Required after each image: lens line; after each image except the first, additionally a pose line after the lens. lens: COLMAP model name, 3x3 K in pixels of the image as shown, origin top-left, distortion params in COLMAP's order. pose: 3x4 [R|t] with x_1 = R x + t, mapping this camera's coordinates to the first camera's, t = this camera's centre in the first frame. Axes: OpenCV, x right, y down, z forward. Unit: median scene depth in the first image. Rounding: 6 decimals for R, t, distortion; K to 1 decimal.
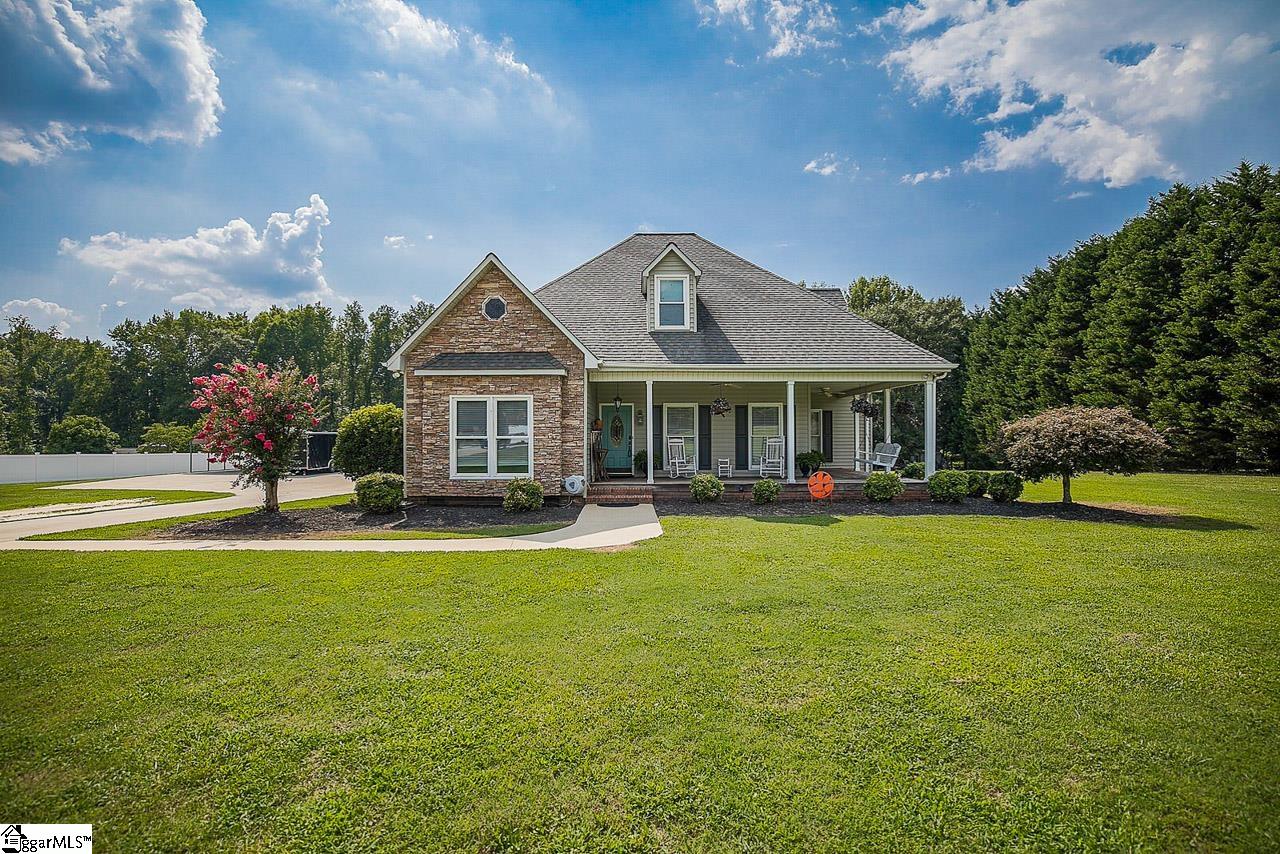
lens RADIAL K [[543.4, 0, 643.7], [0, 543.4, 417.1], [0, 0, 1]] dist [-0.009362, 0.000398]
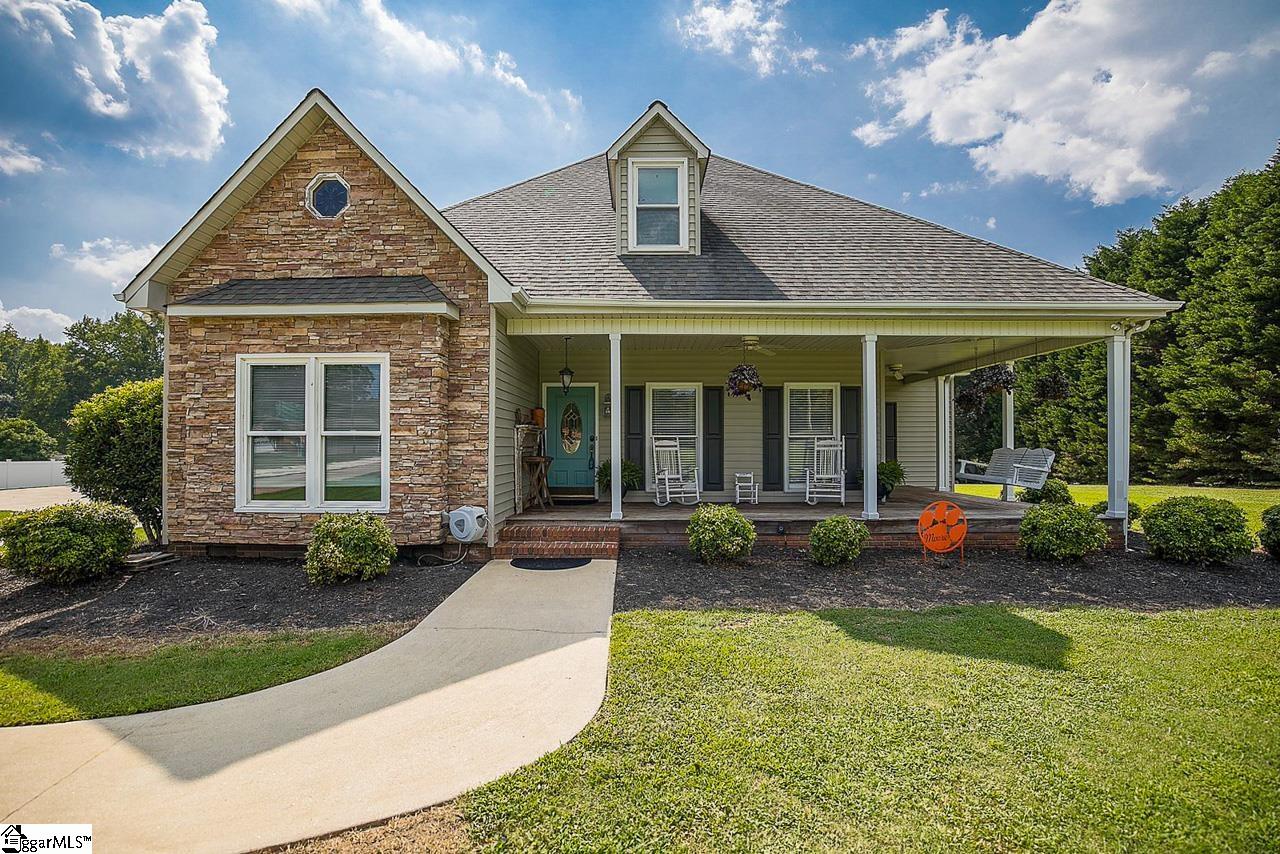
lens RADIAL K [[547.4, 0, 640.0], [0, 547.4, 427.0], [0, 0, 1]] dist [-0.009910, 0.000297]
pose [[0.999928, 0.002222, -0.011786, 0.040466], [-0.002194, 0.999995, 0.002431, 0.025669], [0.011791, -0.002405, 0.999928, 0.417164]]
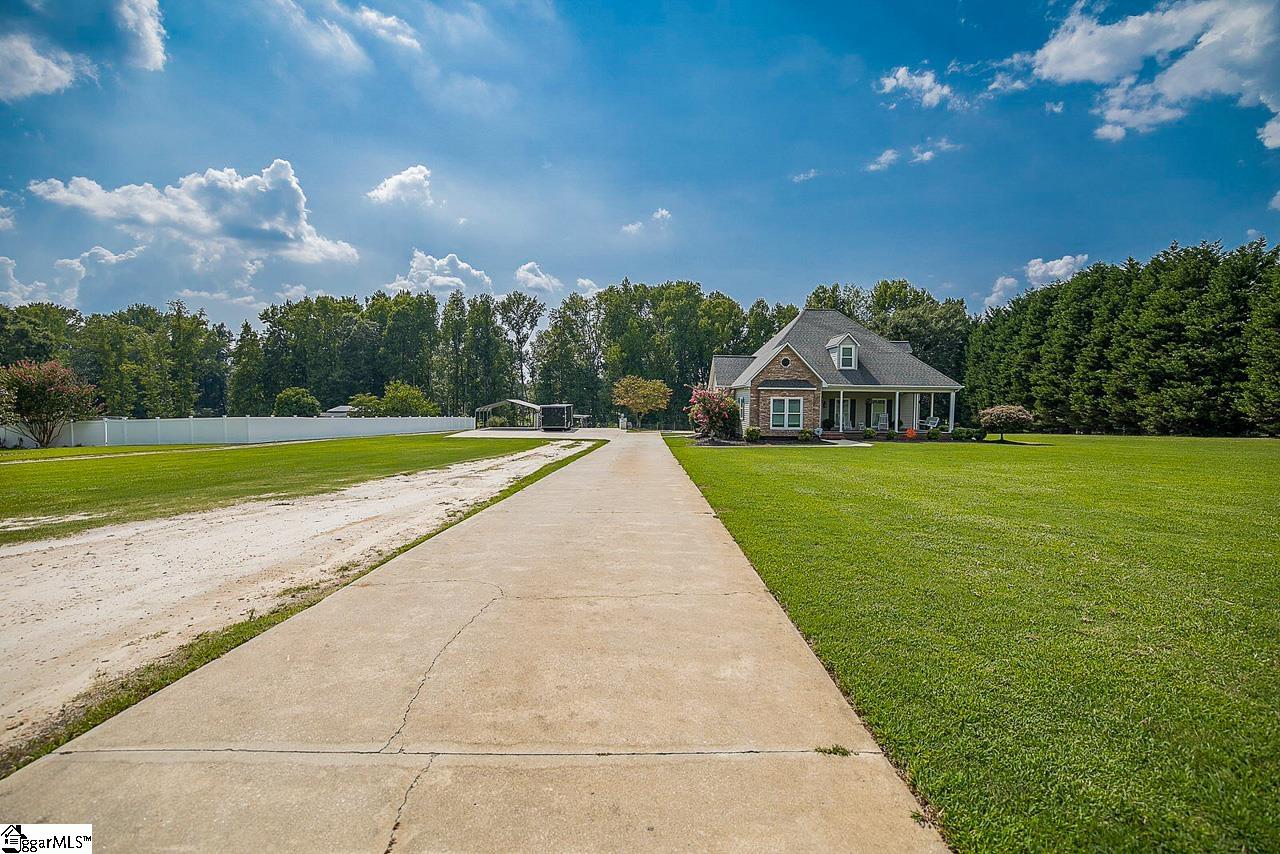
lens RADIAL K [[555.9, 0, 621.4], [0, 555.9, 420.2], [0, 0, 1]] dist [-0.044287, 0.013734]
pose [[0.999795, 0.009706, -0.017795, -0.908230], [-0.008491, 0.997707, 0.067142, -0.090474], [0.018405, -0.066977, 0.997585, -1.480472]]
